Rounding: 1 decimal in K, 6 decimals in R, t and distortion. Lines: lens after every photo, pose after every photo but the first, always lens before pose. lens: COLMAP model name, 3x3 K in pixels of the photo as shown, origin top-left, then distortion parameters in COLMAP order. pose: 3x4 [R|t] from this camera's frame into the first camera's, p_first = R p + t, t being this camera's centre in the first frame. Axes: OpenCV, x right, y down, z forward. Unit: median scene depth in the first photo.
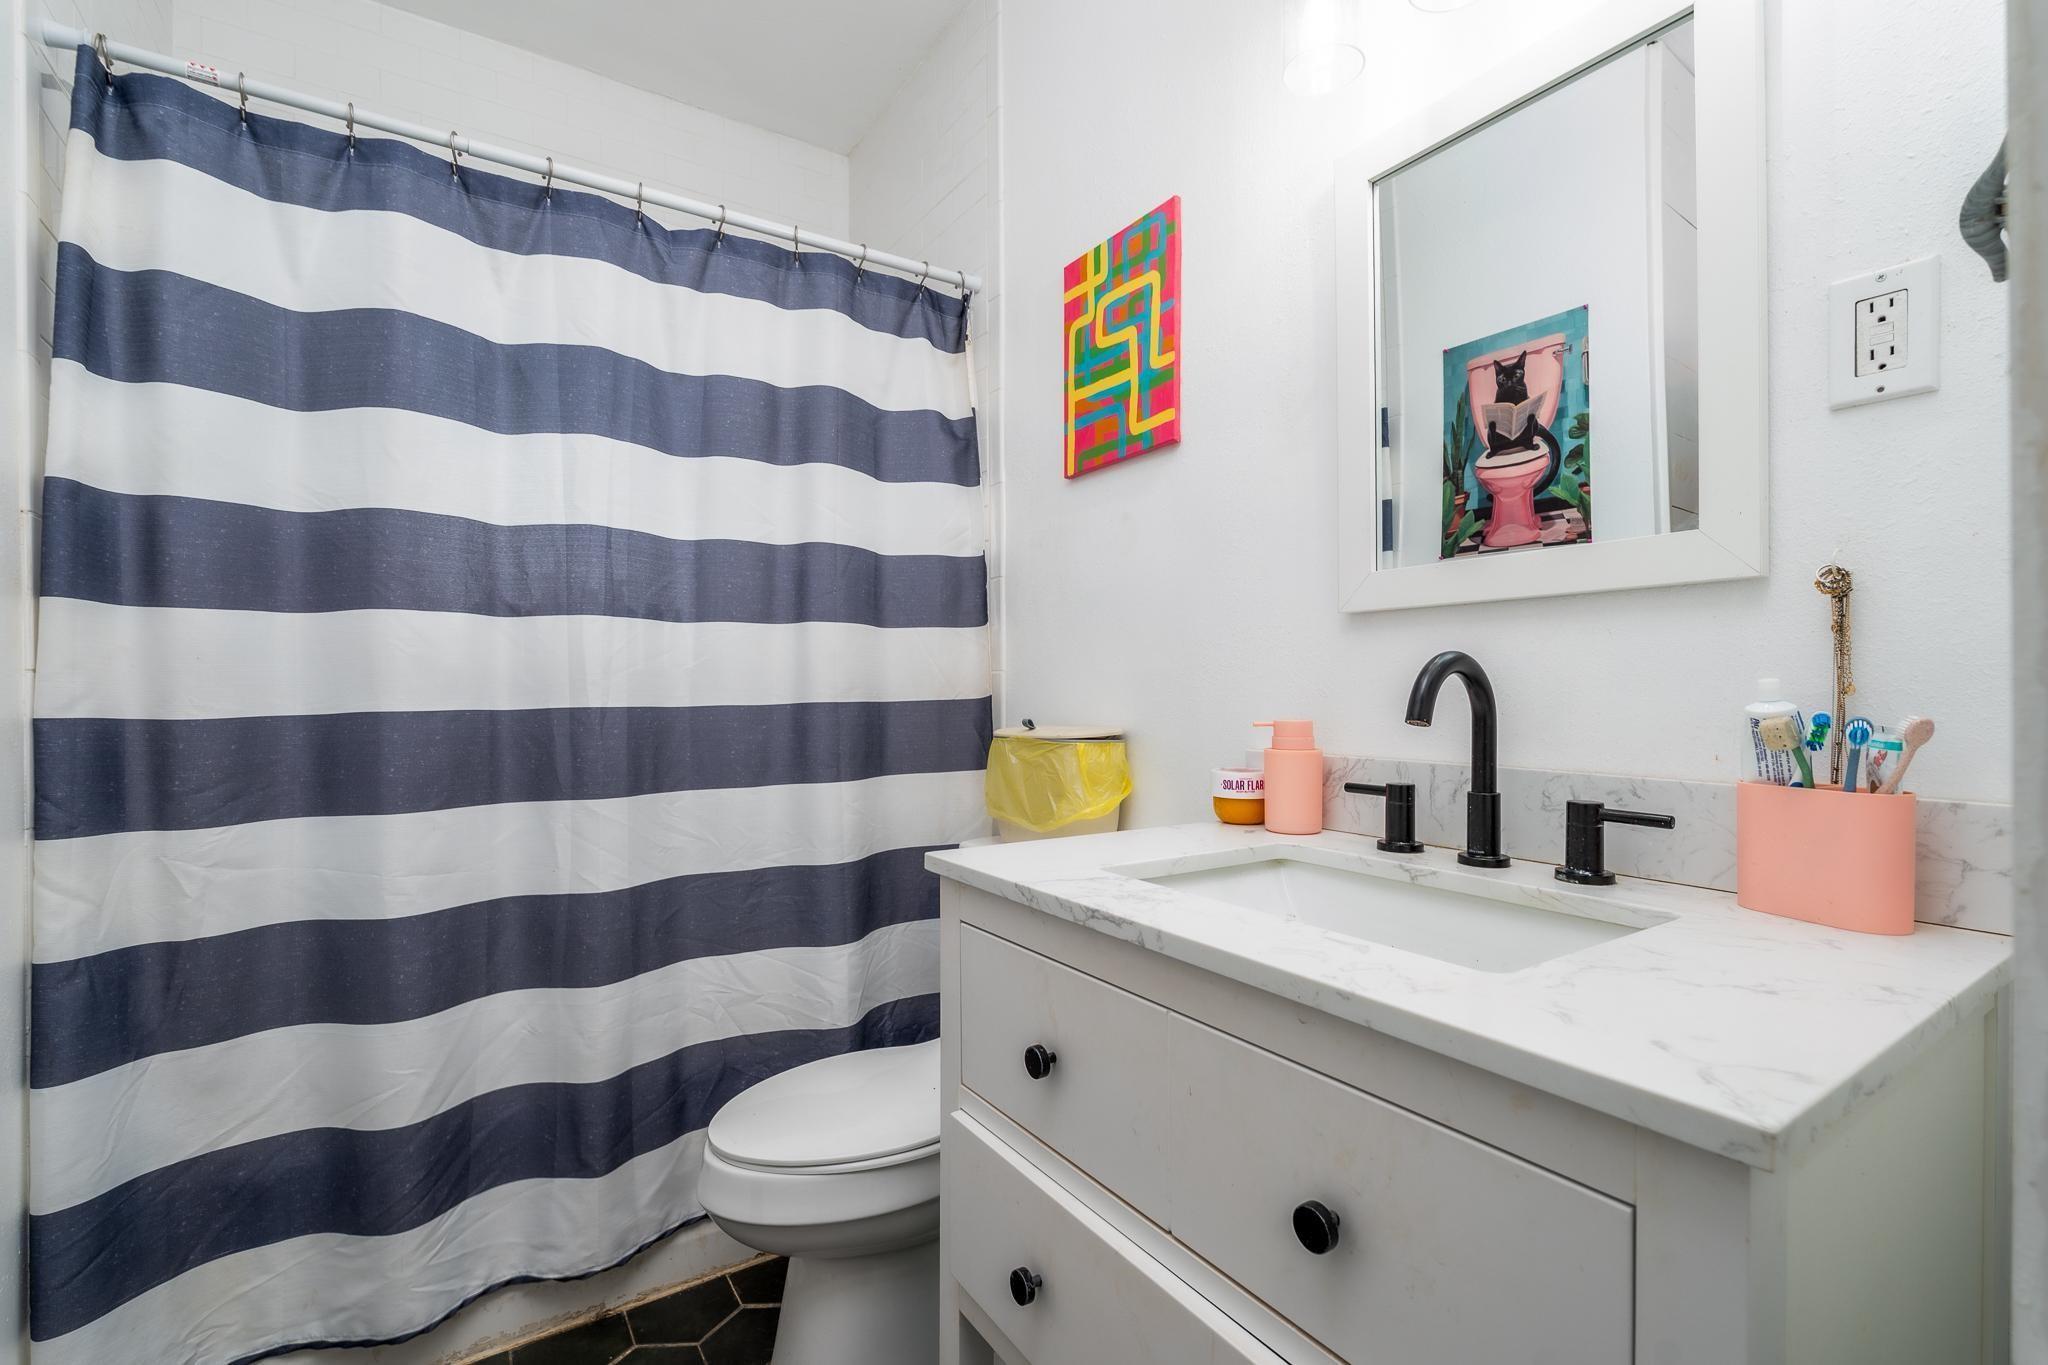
lens RADIAL K [[929.2, 0, 1038.7], [0, 929.2, 695.6], [0, 0, 1]] dist [0.001046, -0.000160]
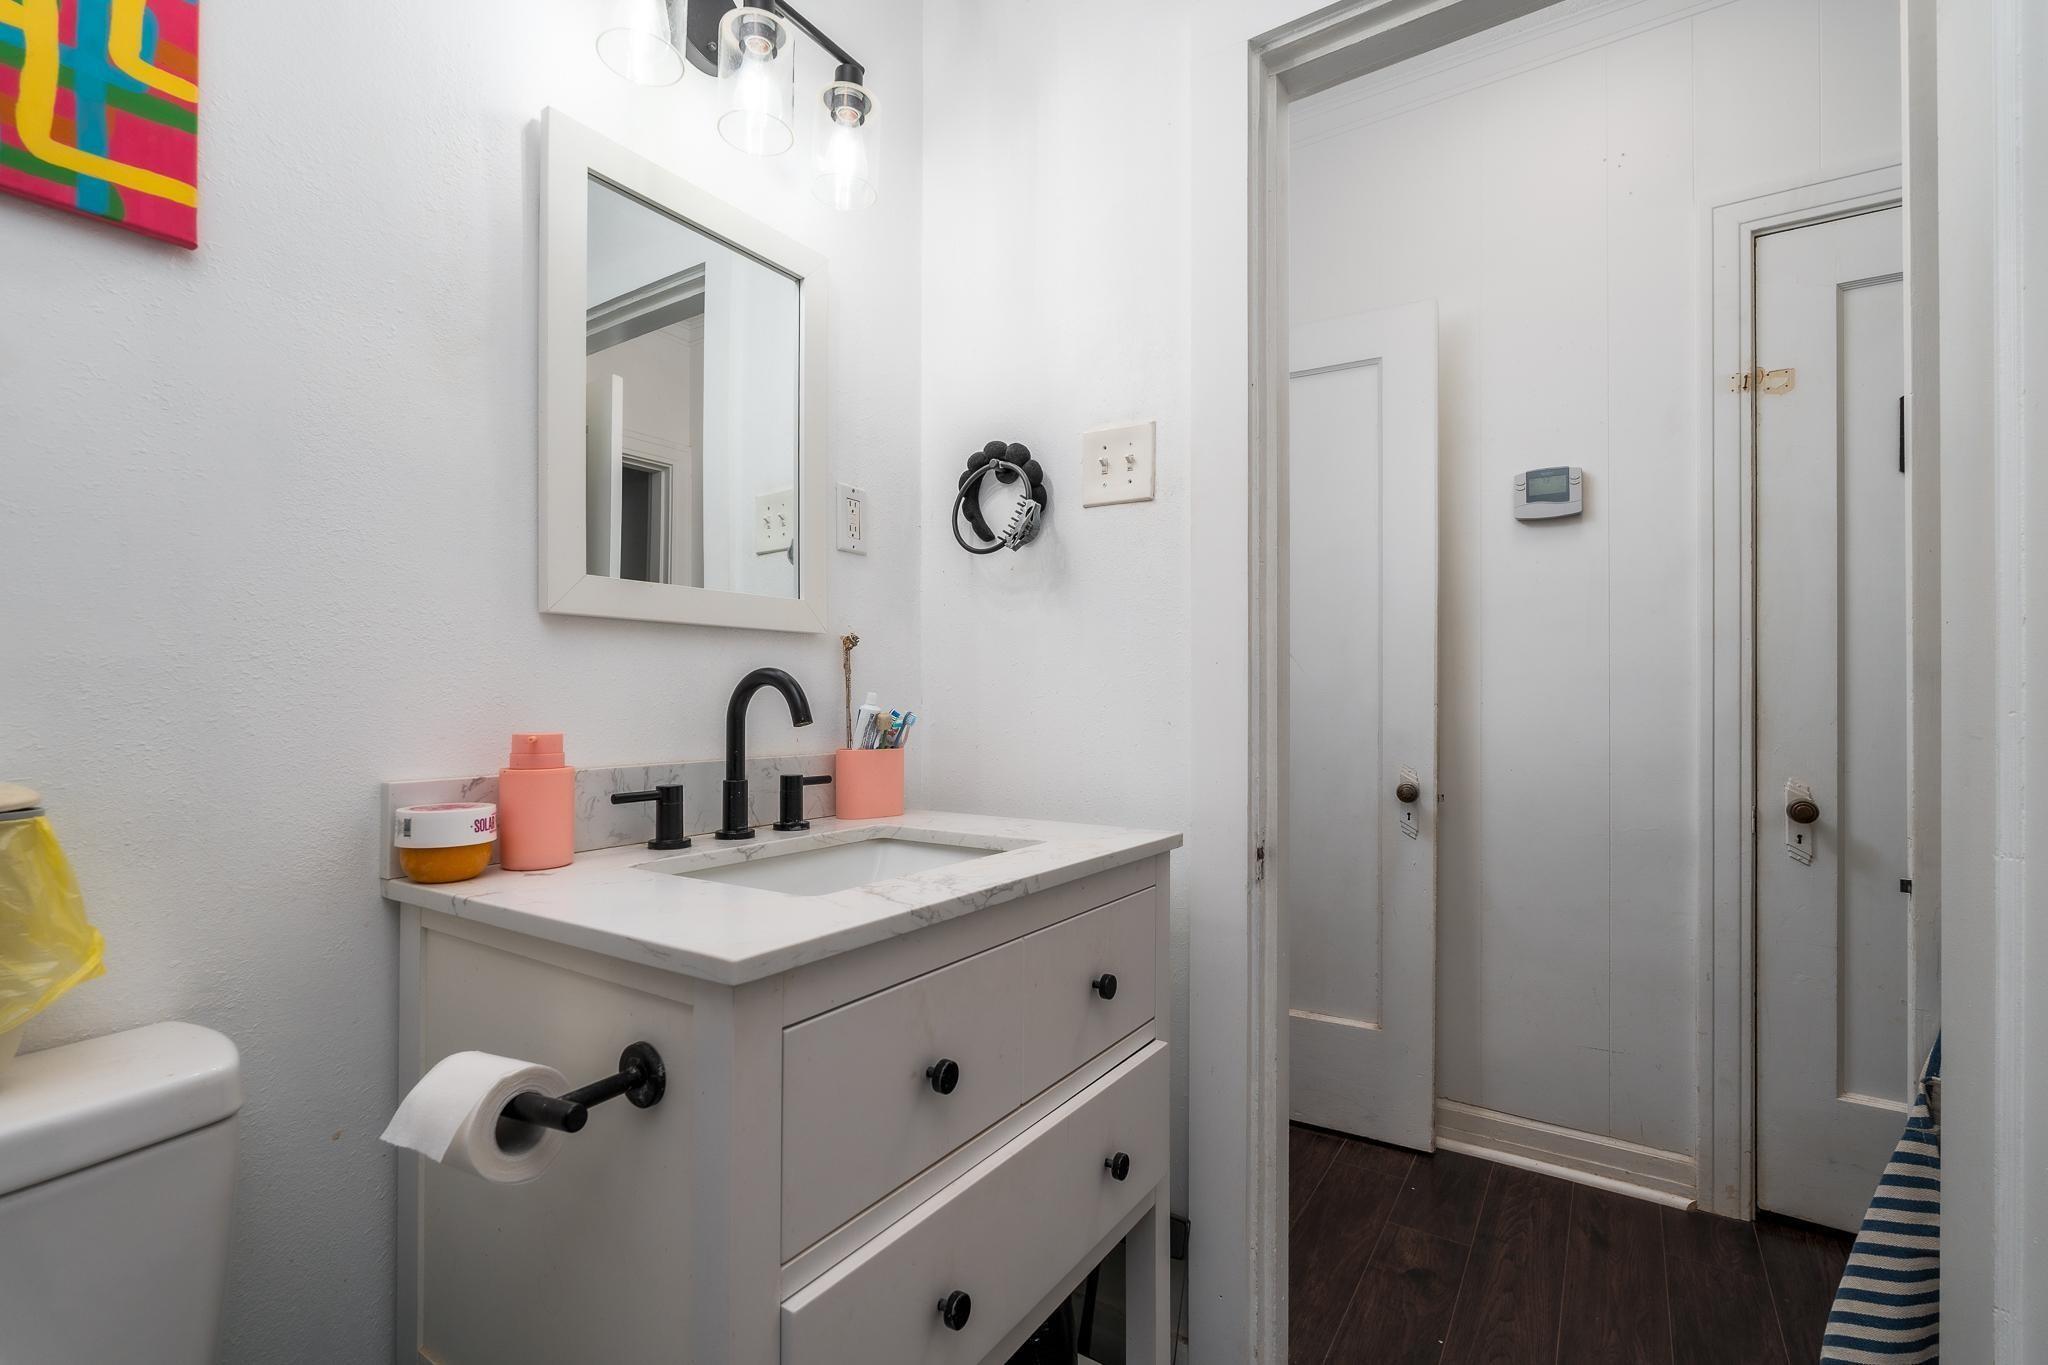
lens RADIAL K [[914.8, 0, 1014.8], [0, 914.8, 691.5], [0, 0, 1]] dist [-0.001238, 0.000233]
pose [[-0.377157, 0.006798, 0.926124, -0.842659], [0.000894, 0.999975, -0.006976, -0.007256], [-0.926149, -0.001803, -0.377154, 1.168344]]
